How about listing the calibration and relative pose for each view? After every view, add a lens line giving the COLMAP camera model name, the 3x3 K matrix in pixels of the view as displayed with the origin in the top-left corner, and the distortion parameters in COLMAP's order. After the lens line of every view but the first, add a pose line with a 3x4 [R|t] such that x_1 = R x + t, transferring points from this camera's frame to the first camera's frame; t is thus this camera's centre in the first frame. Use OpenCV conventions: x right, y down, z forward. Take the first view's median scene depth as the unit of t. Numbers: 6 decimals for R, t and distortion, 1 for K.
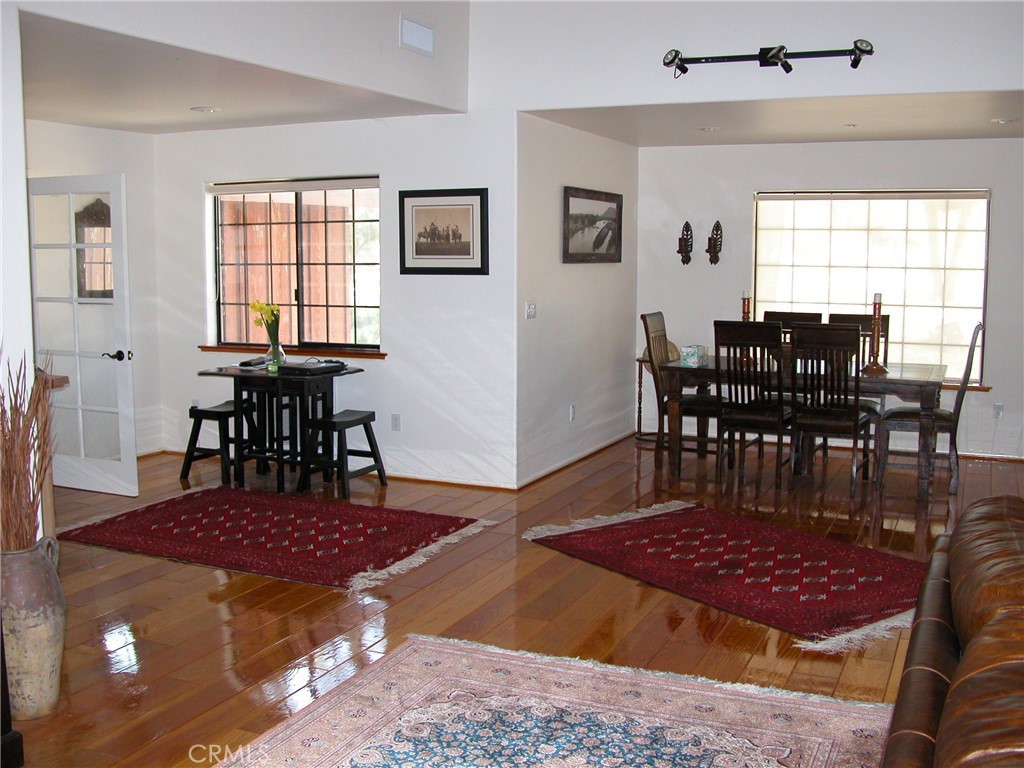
lens RADIAL K [[1061.9, 0, 512.0], [0, 1061.9, 384.0], [0, 0, 1]] dist [-0.149198, 0.024970]
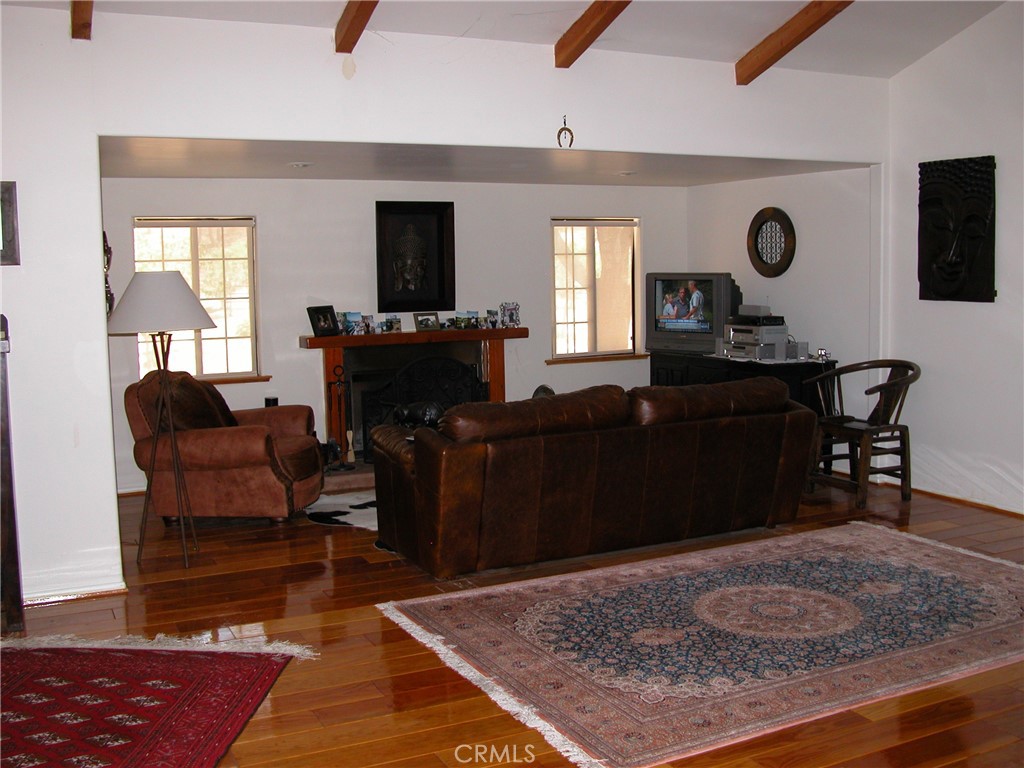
lens RADIAL K [[1061.9, 0, 512.0], [0, 1061.9, 384.0], [0, 0, 1]] dist [-0.149198, 0.024970]
pose [[-0.778519, -0.058511, 0.624888, -0.516690], [0.094673, 0.973304, 0.209083, -0.211572], [-0.620439, 0.221935, -0.752197, 1.632585]]
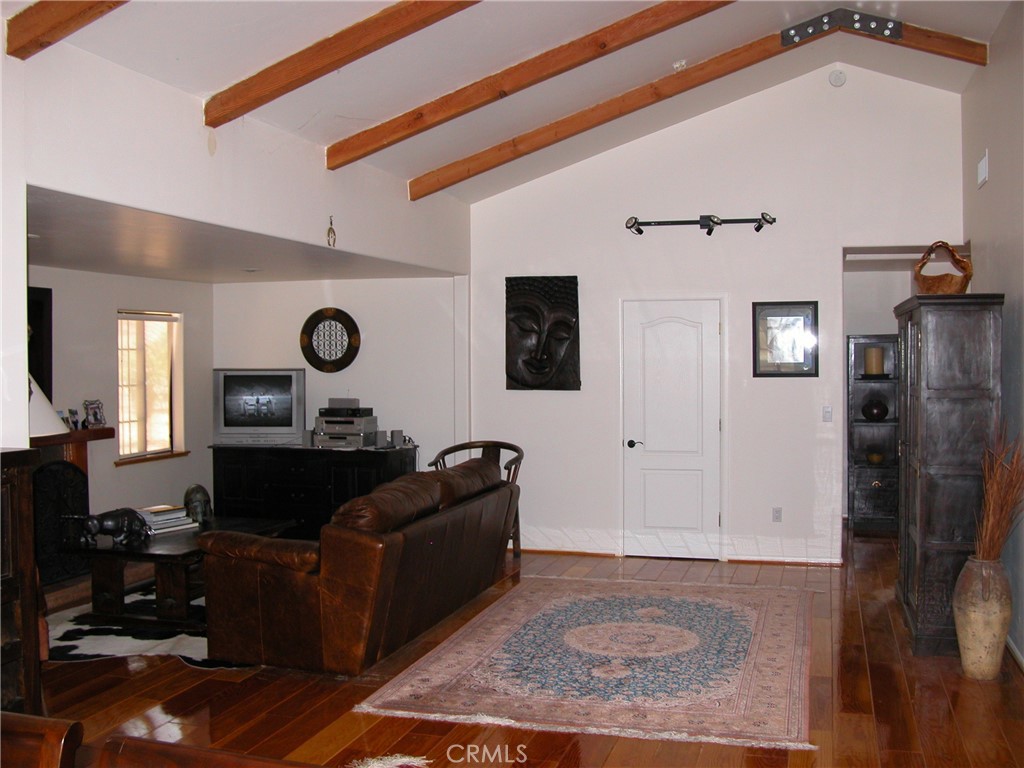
lens RADIAL K [[1061.9, 0, 512.0], [0, 1061.9, 384.0], [0, 0, 1]] dist [-0.149198, 0.024970]
pose [[-0.989667, 0.004994, -0.143297, 0.343995], [-0.017026, 0.988230, 0.152028, -0.259903], [0.142370, 0.152897, -0.977933, 1.973634]]
